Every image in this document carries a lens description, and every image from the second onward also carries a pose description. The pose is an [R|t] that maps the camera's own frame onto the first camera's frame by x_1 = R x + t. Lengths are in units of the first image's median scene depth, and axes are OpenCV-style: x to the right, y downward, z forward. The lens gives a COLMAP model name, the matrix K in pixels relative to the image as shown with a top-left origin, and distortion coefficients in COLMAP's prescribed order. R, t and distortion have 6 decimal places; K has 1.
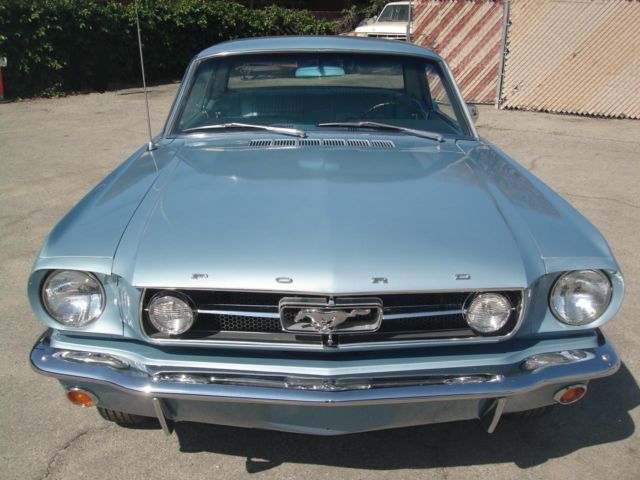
lens RADIAL K [[711.7, 0, 320.0], [0, 711.7, 240.0], [0, 0, 1]] dist [-0.105526, -0.061903]
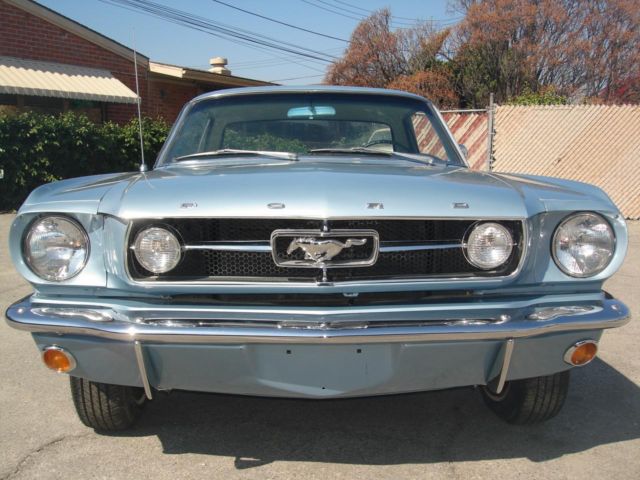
lens RADIAL K [[711.7, 0, 320.0], [0, 711.7, 240.0], [0, 0, 1]] dist [-0.105526, -0.061903]
pose [[0.999886, -0.009120, 0.012024, -0.002401], [0.011303, 0.980494, -0.196224, 0.220499], [-0.010000, 0.196337, 0.980485, 0.046239]]
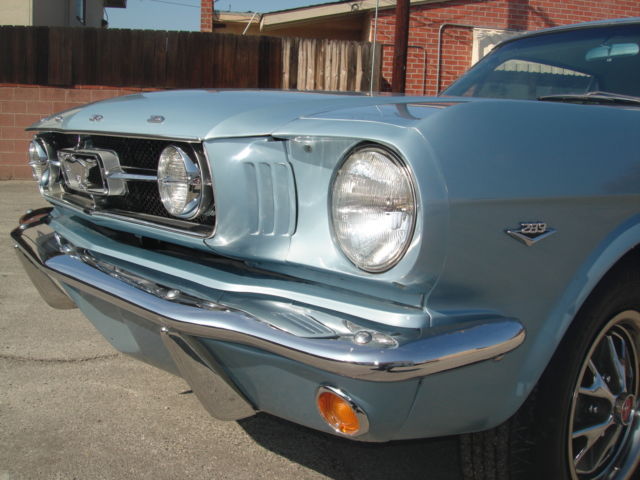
lens RADIAL K [[711.7, 0, 320.0], [0, 711.7, 240.0], [0, 0, 1]] dist [-0.105526, -0.061903]
pose [[0.589275, 0.121826, -0.798695, 0.646962], [-0.276130, 0.959406, -0.057388, 0.121121], [0.759281, 0.254361, 0.598994, 0.575767]]
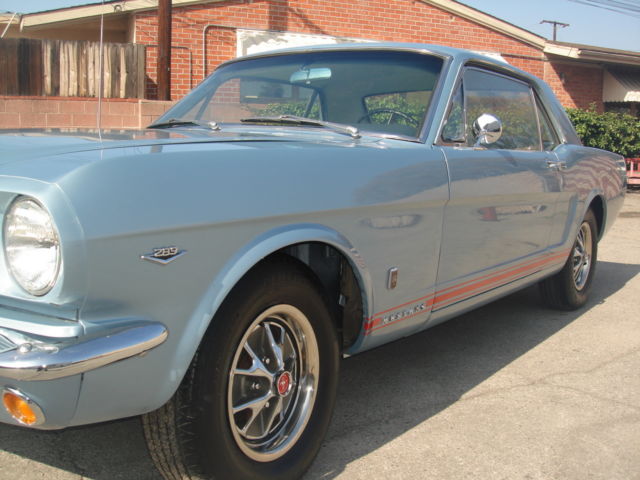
lens RADIAL K [[711.7, 0, 320.0], [0, 711.7, 240.0], [0, 0, 1]] dist [-0.105526, -0.061903]
pose [[0.803537, 0.085391, -0.589099, 0.811389], [-0.190902, 0.974350, -0.119158, 0.087154], [0.563813, 0.208208, 0.799227, 0.547942]]
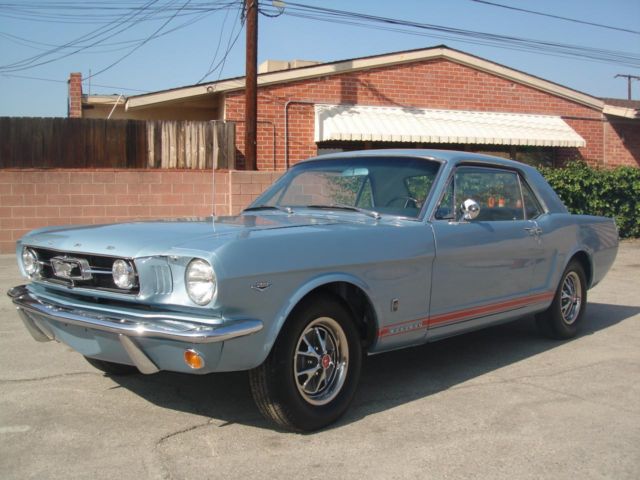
lens RADIAL K [[711.7, 0, 320.0], [0, 711.7, 240.0], [0, 0, 1]] dist [-0.105526, -0.061903]
pose [[0.729632, 0.028579, -0.683242, 1.252306], [-0.199452, 0.964579, -0.172646, 0.165197], [0.654107, 0.262242, 0.709488, 0.139287]]
